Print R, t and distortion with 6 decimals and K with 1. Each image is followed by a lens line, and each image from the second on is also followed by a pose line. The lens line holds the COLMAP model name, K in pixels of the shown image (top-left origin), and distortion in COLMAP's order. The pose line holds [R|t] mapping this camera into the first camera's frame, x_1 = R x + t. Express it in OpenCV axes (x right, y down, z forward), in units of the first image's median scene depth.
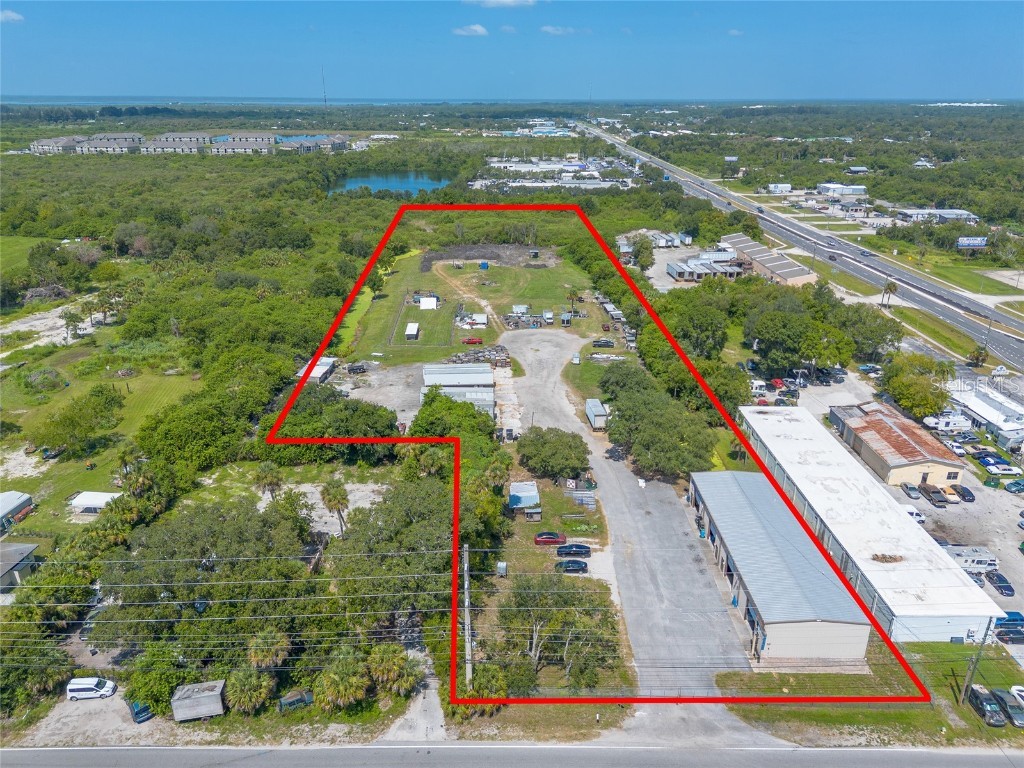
lens RADIAL K [[726.0, 0, 510.3], [0, 726.0, 382.4], [0, 0, 1]] dist [0.084959, -0.089411]
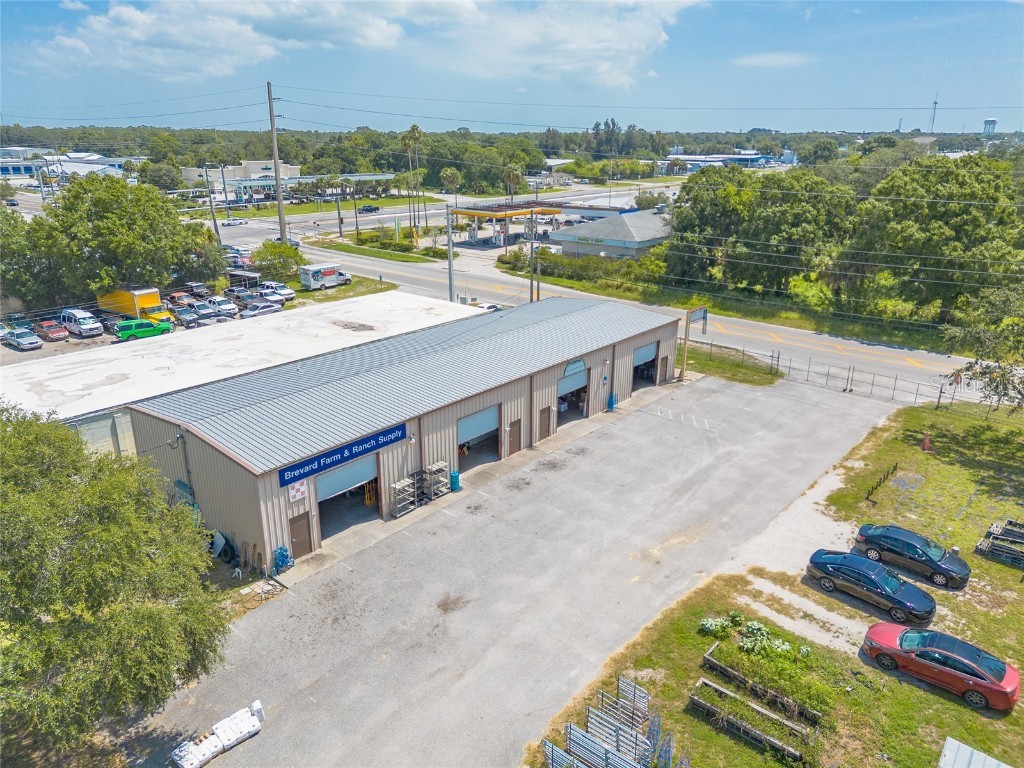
lens RADIAL K [[719.8, 0, 512.0], [0, 719.8, 384.0], [0, 0, 1]] dist [0.089058, -0.099777]
pose [[-0.754414, -0.214276, 0.620439, 0.026890], [0.236824, 0.792700, 0.561731, -0.022028], [-0.612187, 0.570713, -0.547278, 1.022612]]
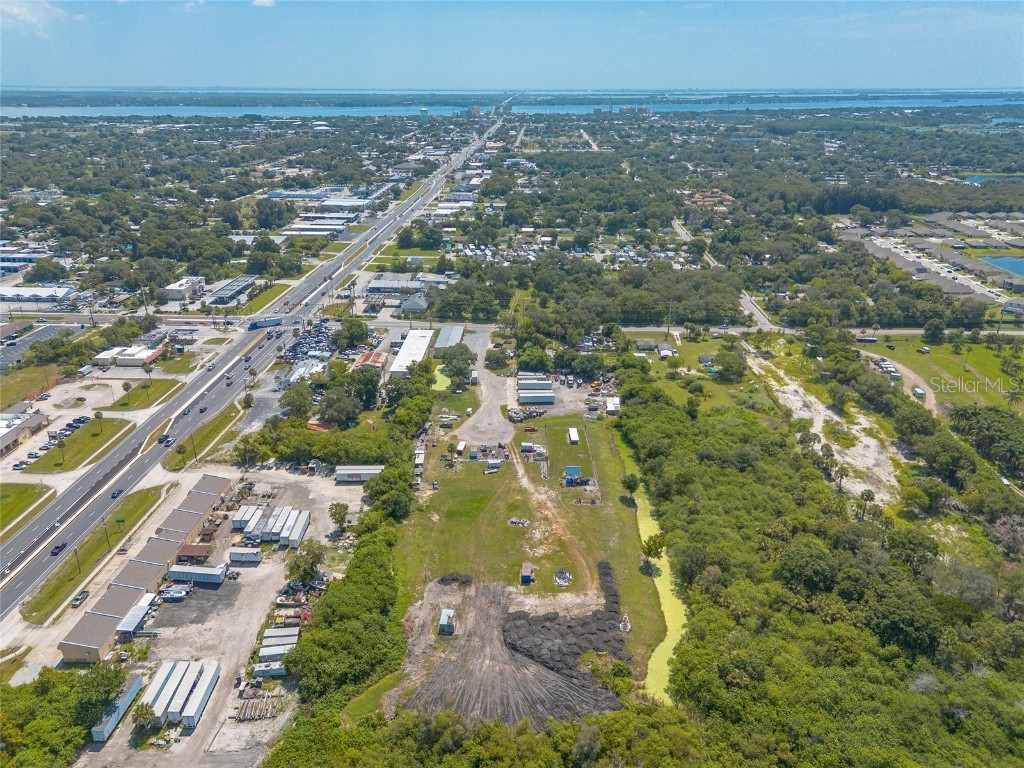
lens RADIAL K [[719.8, 0, 512.0], [0, 719.8, 384.0], [0, 0, 1]] dist [0.089058, -0.099777]
pose [[-0.999330, -0.016727, 0.032564, -0.095236], [0.010396, 0.723224, 0.690535, -1.867388], [-0.035102, 0.690411, -0.722566, 3.252297]]
